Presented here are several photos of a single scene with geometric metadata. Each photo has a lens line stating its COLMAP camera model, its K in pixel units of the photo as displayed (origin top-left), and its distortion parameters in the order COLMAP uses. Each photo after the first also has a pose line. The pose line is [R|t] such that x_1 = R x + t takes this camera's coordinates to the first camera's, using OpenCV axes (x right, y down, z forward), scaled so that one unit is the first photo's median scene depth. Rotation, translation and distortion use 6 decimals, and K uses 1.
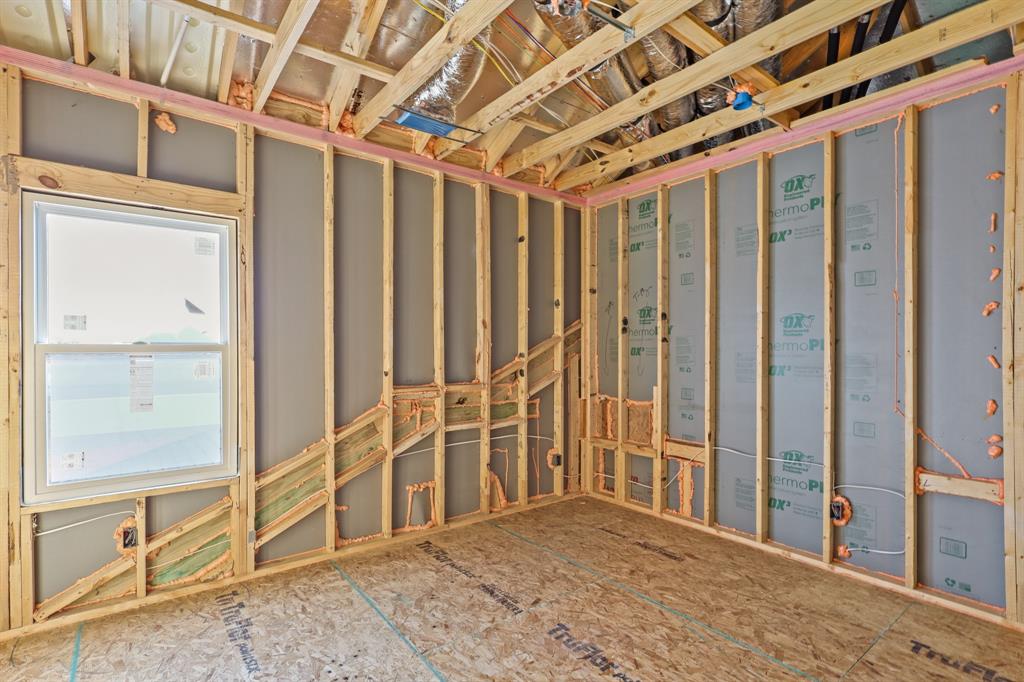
lens RADIAL K [[477.1, 0, 506.4], [0, 477.1, 344.7], [0, 0, 1]] dist [-0.002213, 0.000767]
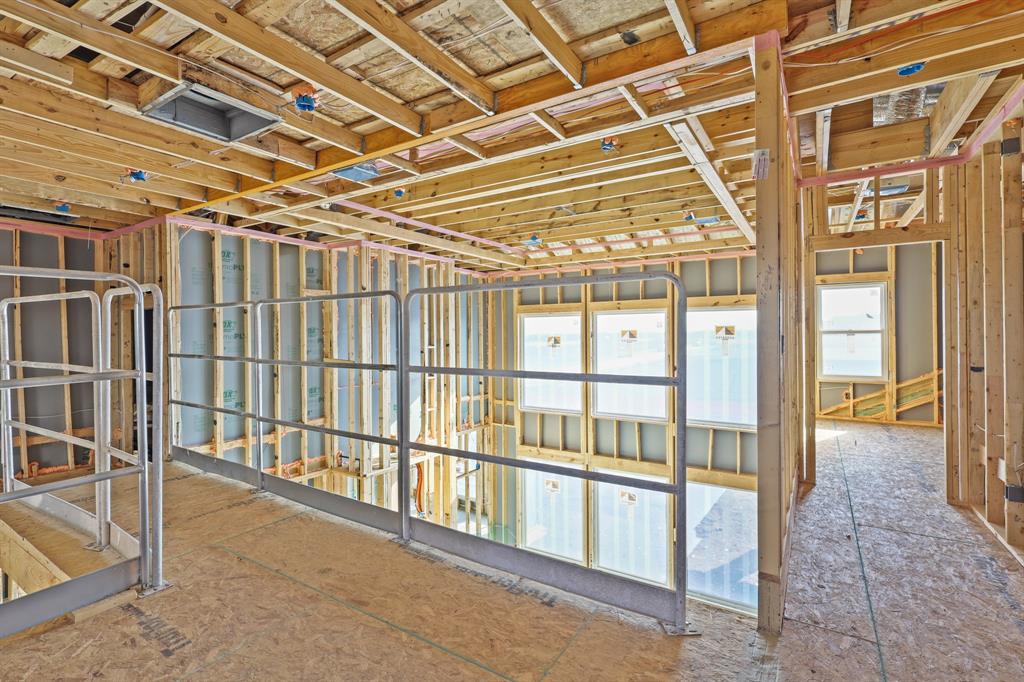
lens RADIAL K [[477.1, 0, 504.2], [0, 477.1, 338.0], [0, 0, 1]] dist [-0.002213, 0.000767]
pose [[0.352472, -0.000091, -0.935822, 1.098605], [0.006611, 0.999975, 0.002393, 0.022487], [0.935799, -0.007031, 0.352464, -1.823262]]
